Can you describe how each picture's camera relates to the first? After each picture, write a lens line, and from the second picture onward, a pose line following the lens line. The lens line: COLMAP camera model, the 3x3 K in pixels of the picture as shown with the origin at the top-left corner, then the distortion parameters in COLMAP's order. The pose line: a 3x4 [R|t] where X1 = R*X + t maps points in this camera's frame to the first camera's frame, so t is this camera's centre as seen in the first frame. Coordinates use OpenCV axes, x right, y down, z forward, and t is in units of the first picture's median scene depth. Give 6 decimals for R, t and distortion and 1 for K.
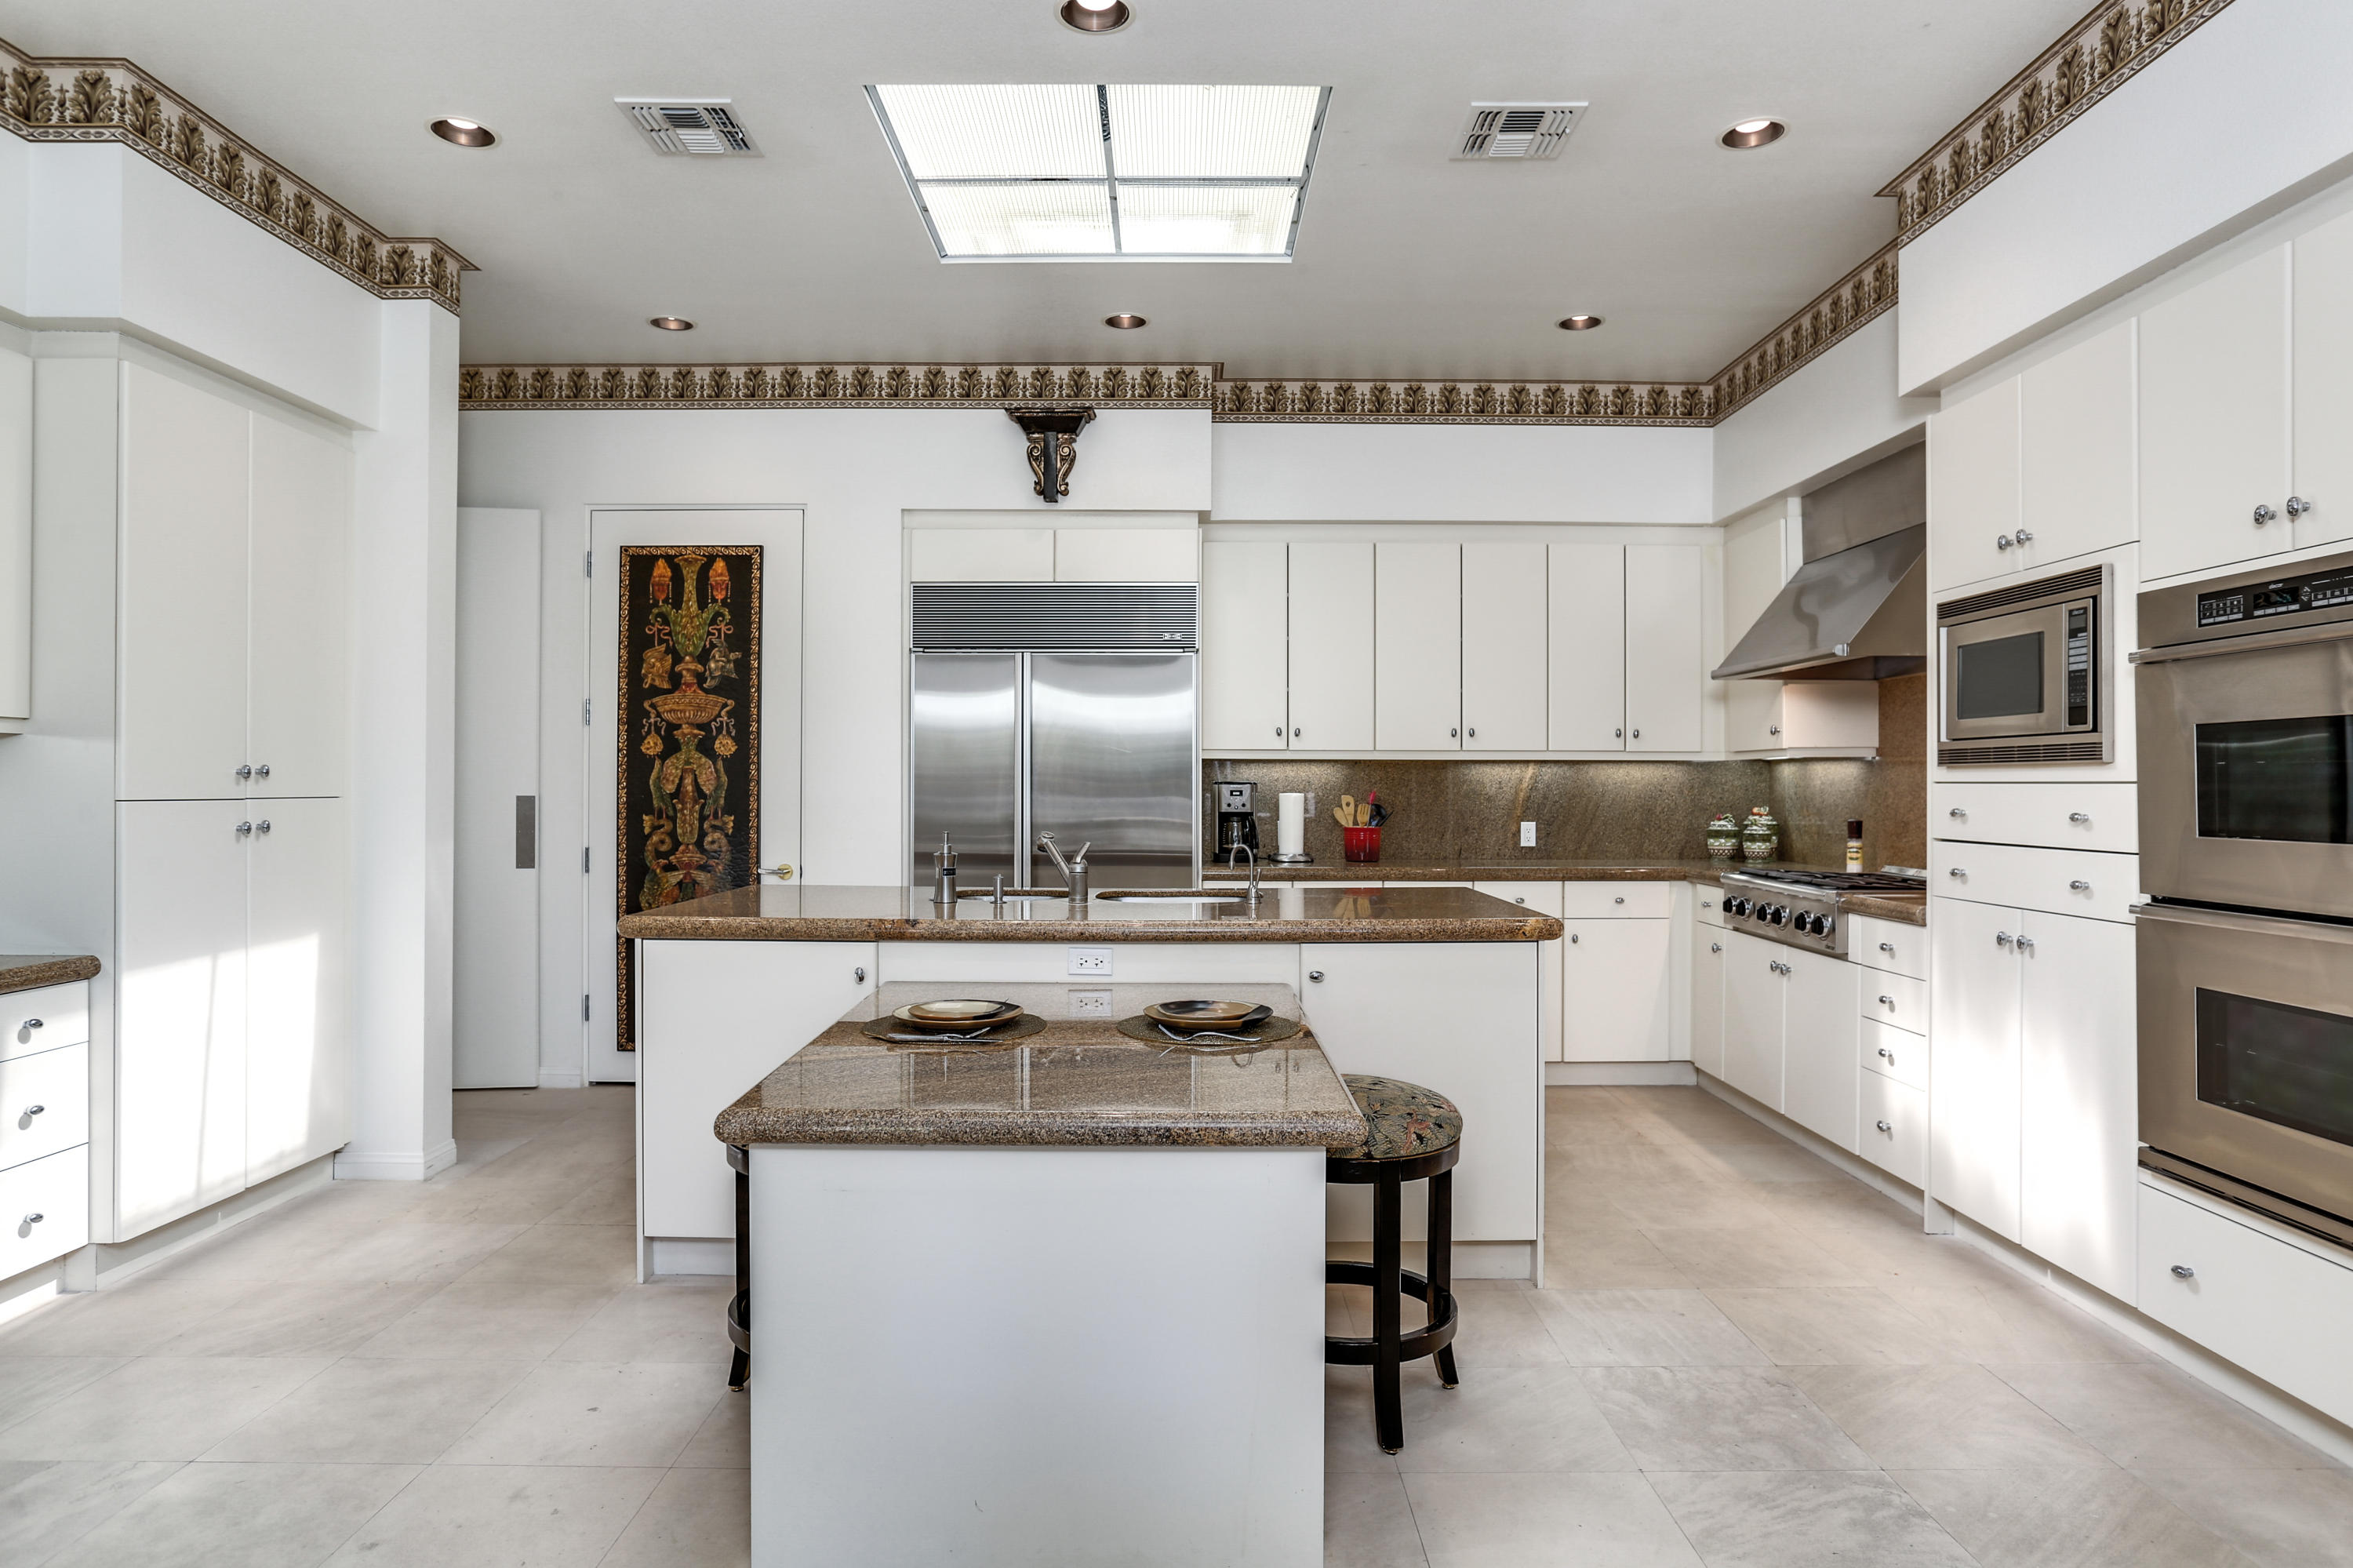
lens RADIAL K [[1287.1, 0, 1176.5], [0, 1287.1, 784.0], [0, 0, 1]] dist [0.001529, -0.000328]
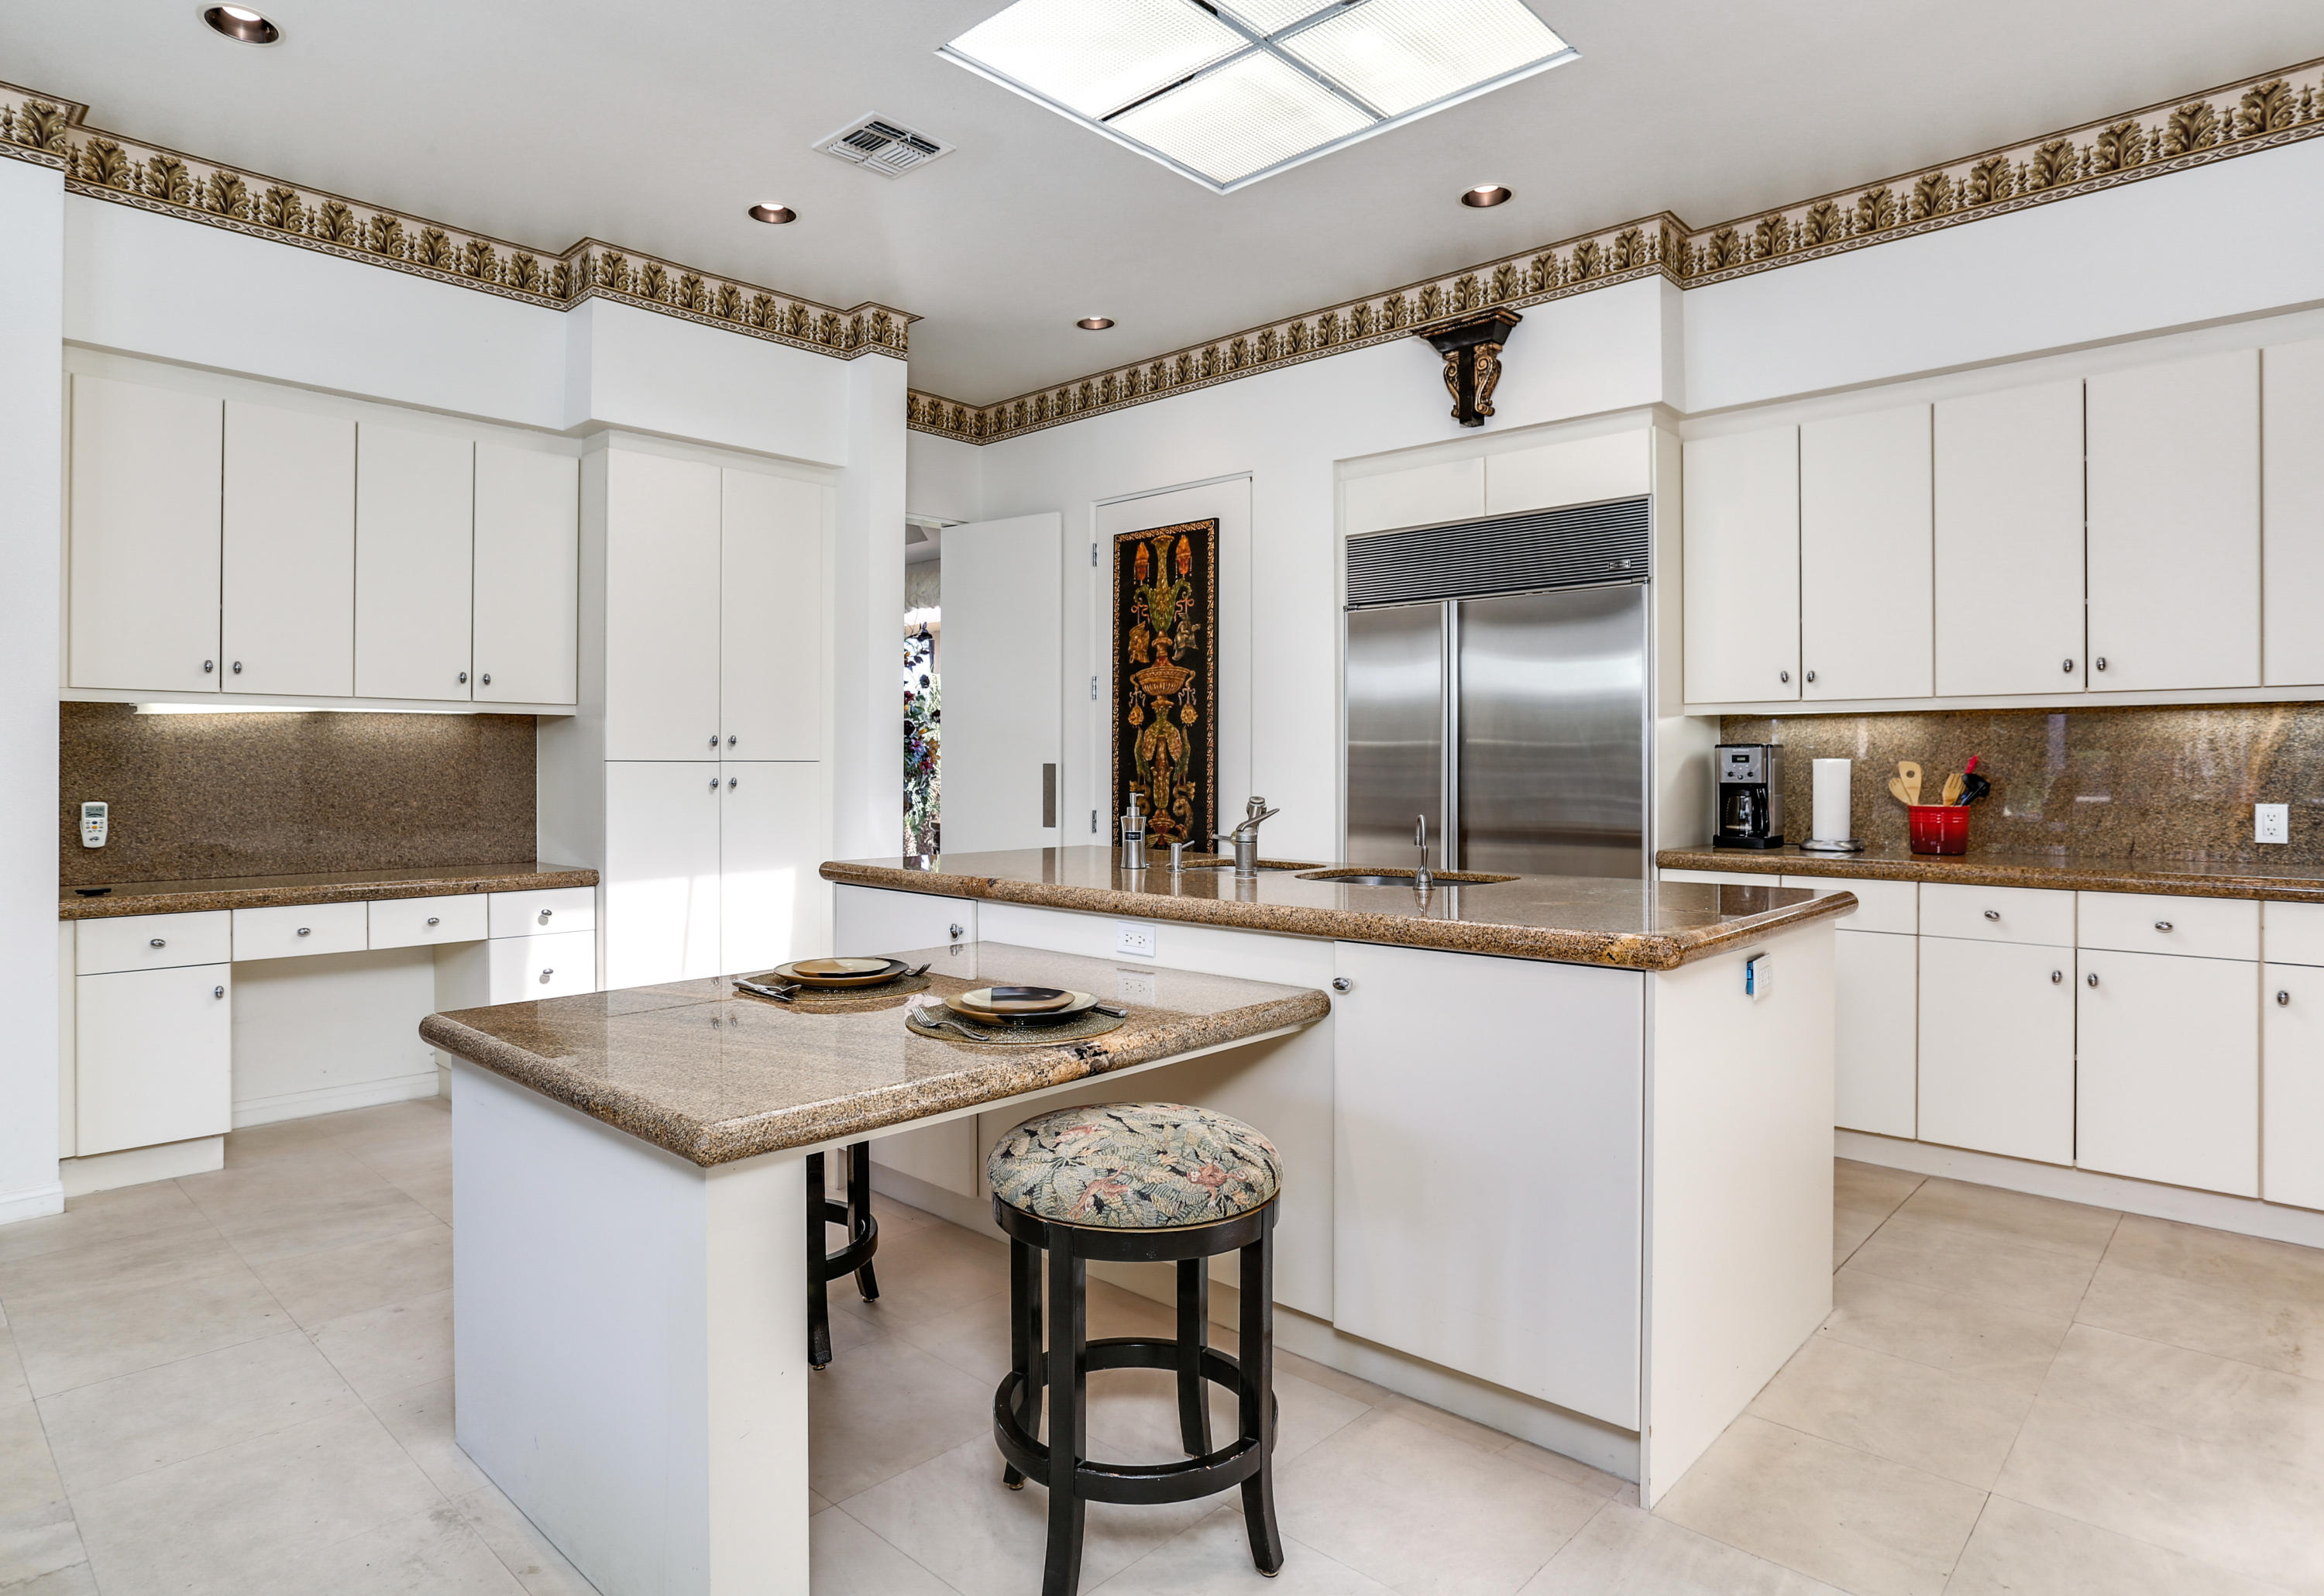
lens RADIAL K [[1320.3, 0, 1162.9], [0, 1320.3, 746.7], [0, 0, 1]] dist [-0.003535, -0.000173]
pose [[0.741722, -0.012129, -0.670598, 0.347857], [0.001751, 0.999868, -0.016147, 0.013206], [0.670705, 0.010803, 0.741645, 0.196997]]
